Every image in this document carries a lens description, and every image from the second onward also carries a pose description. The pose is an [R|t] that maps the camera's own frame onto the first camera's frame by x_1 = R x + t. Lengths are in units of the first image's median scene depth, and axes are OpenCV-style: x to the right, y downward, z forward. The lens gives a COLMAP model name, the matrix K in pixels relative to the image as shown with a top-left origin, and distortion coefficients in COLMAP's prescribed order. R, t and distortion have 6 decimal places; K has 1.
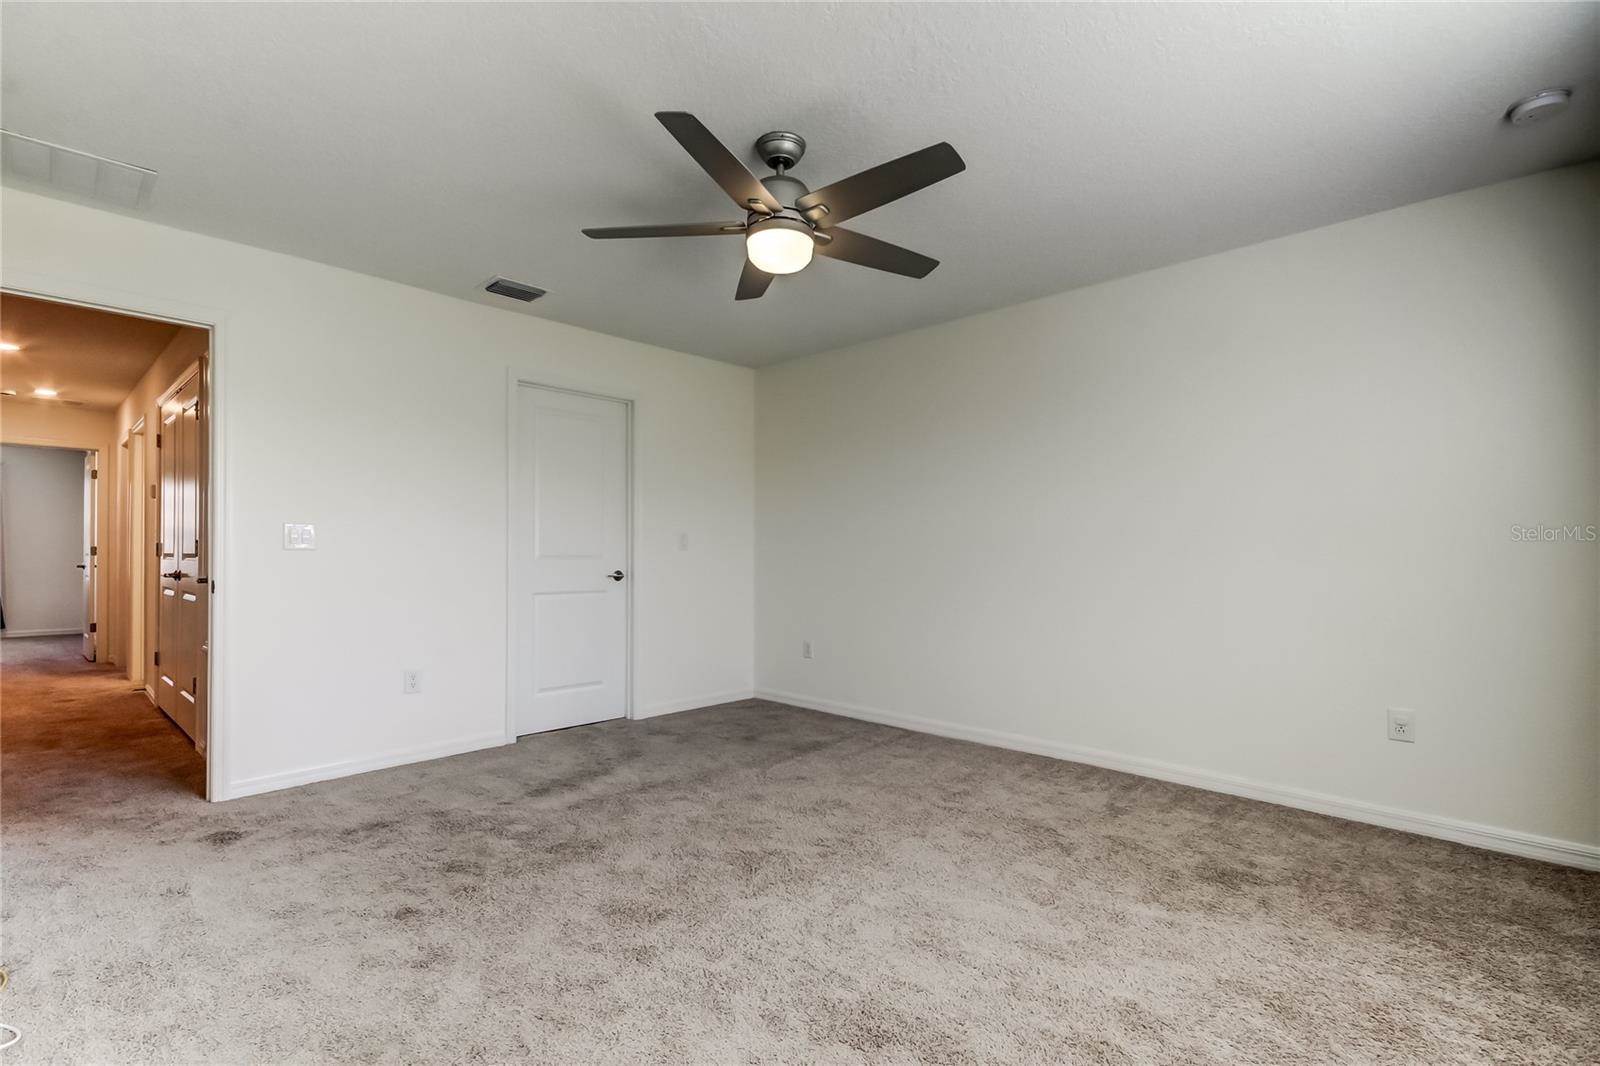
lens RADIAL K [[726.8, 0, 805.1], [0, 726.8, 554.8], [0, 0, 1]] dist [0.001630, -0.000035]
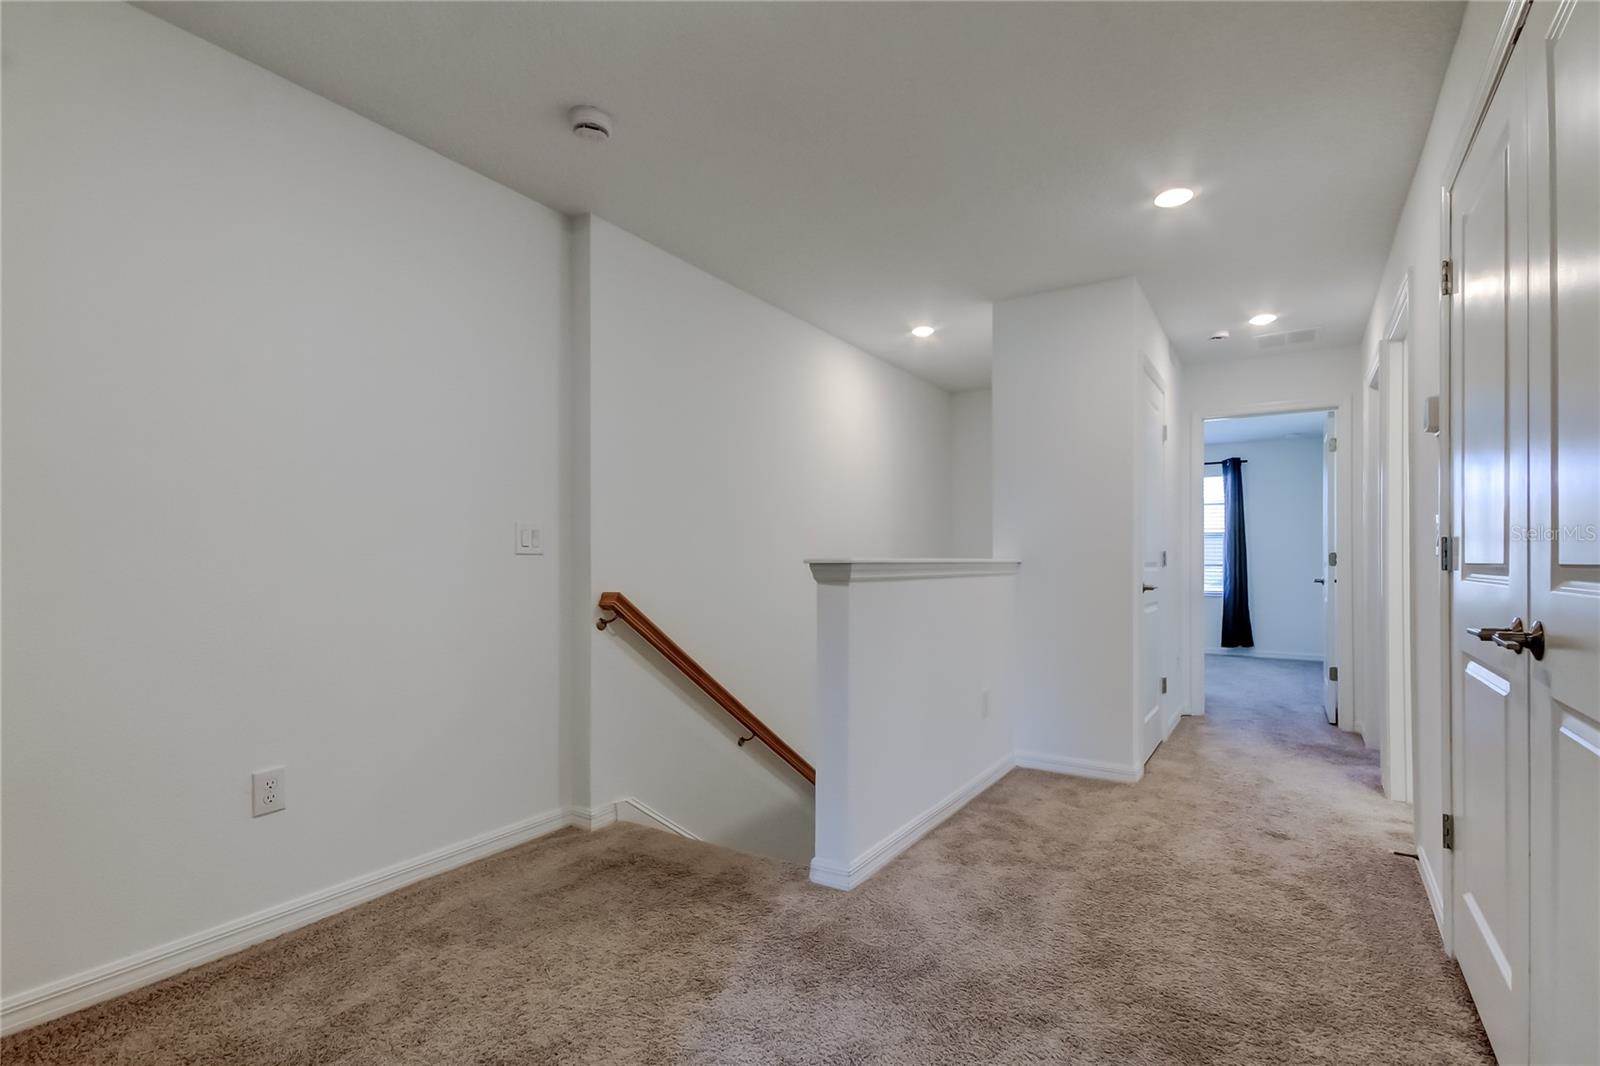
lens RADIAL K [[689.7, 0, 843.0], [0, 689.7, 552.2], [0, 0, 1]] dist [0.001632, 0.000095]
pose [[0.155897, -0.014651, -0.987665, -0.447103], [-0.000898, 0.999887, -0.014974, -0.001758], [0.987773, 0.003221, 0.155866, 0.484464]]
